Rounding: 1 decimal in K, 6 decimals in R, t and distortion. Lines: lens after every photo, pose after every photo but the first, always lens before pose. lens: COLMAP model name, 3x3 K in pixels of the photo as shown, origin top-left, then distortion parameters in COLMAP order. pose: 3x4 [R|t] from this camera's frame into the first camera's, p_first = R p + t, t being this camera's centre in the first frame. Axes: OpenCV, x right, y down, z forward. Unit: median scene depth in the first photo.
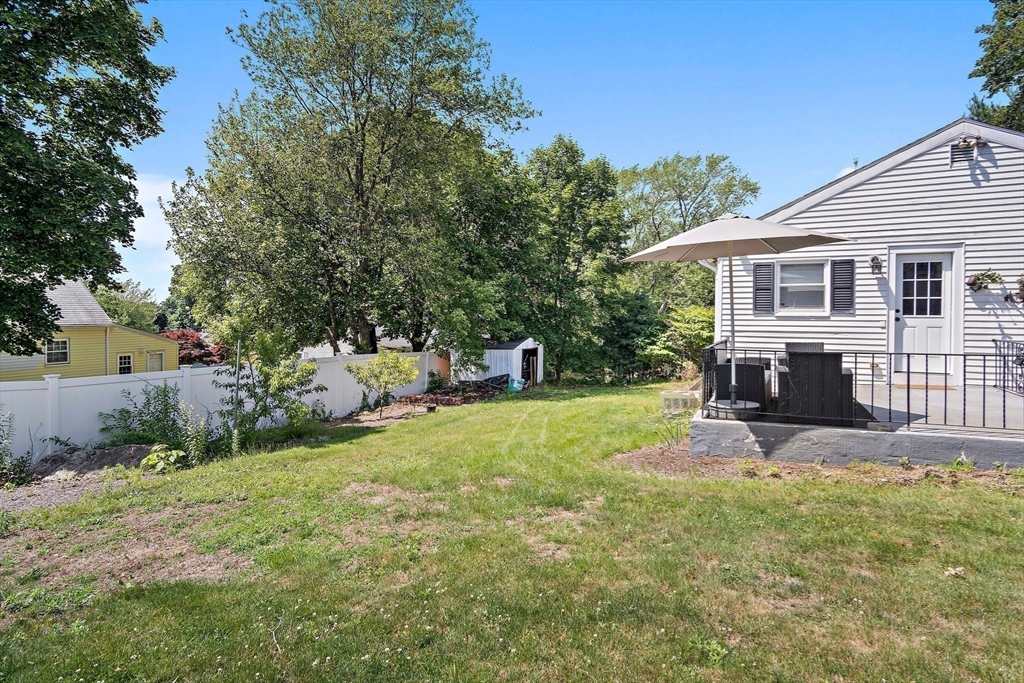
lens RADIAL K [[551.1, 0, 512.9], [0, 551.1, 322.6], [0, 0, 1]] dist [0.001120, 0.000924]
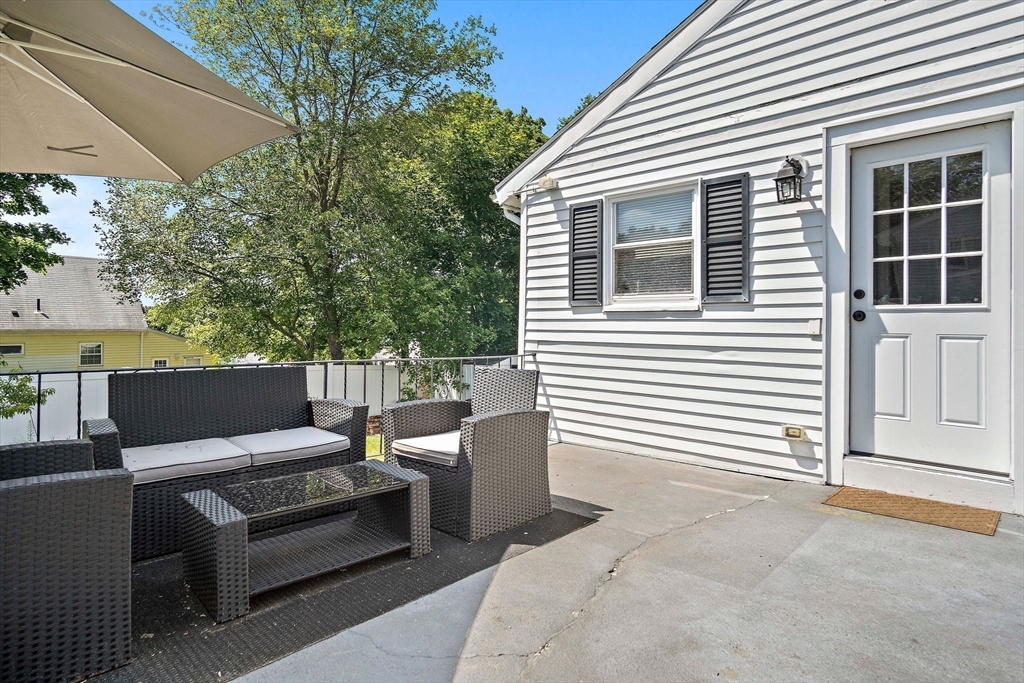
lens RADIAL K [[556.9, 0, 498.8], [0, 556.9, 318.4], [0, 0, 1]] dist [-0.001072, -0.000348]
pose [[0.939972, 0.000214, -0.341252, 0.593355], [-0.010186, 0.999572, -0.027432, 0.009037], [0.341100, 0.029261, 0.939571, 0.549481]]
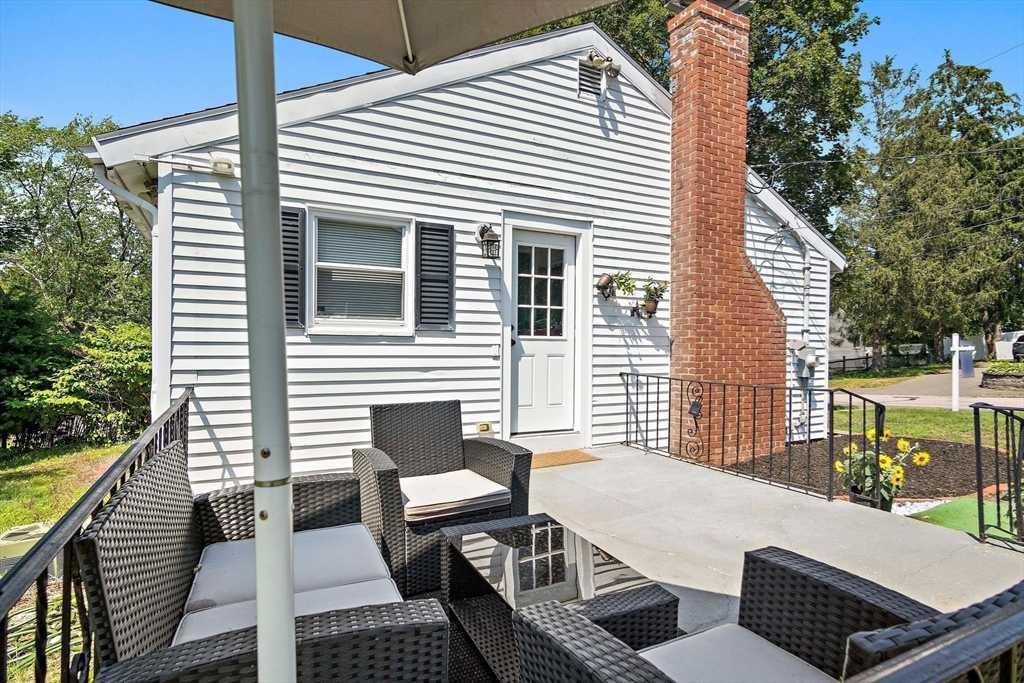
lens RADIAL K [[554.6, 0, 520.9], [0, 554.6, 353.3], [0, 0, 1]] dist [0.001843, -0.000113]
pose [[0.609653, -0.011031, 0.792591, 0.246747], [0.004165, 0.999934, 0.010712, -0.000861], [-0.792657, -0.003229, 0.609659, 0.641040]]
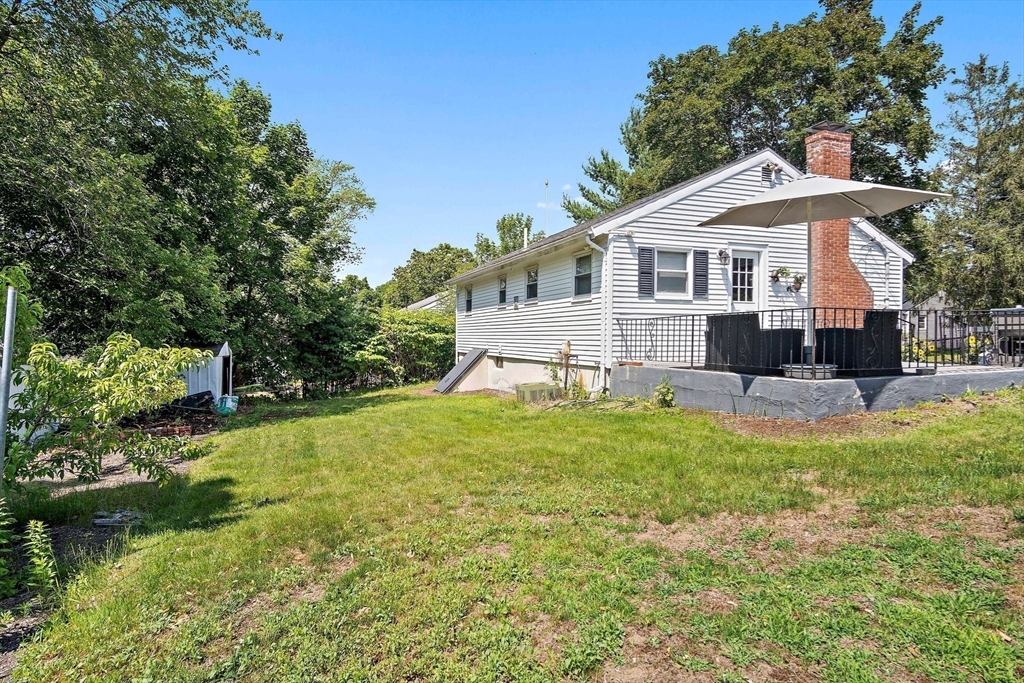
lens RADIAL K [[557.2, 0, 512.0], [0, 557.2, 341.5], [0, 0, 1]] dist [0.003667, 0.000454]
pose [[0.719575, -0.008492, 0.694363, -0.489499], [0.009480, 0.999952, 0.002404, 0.068195], [-0.694350, 0.004852, 0.719621, 0.455591]]
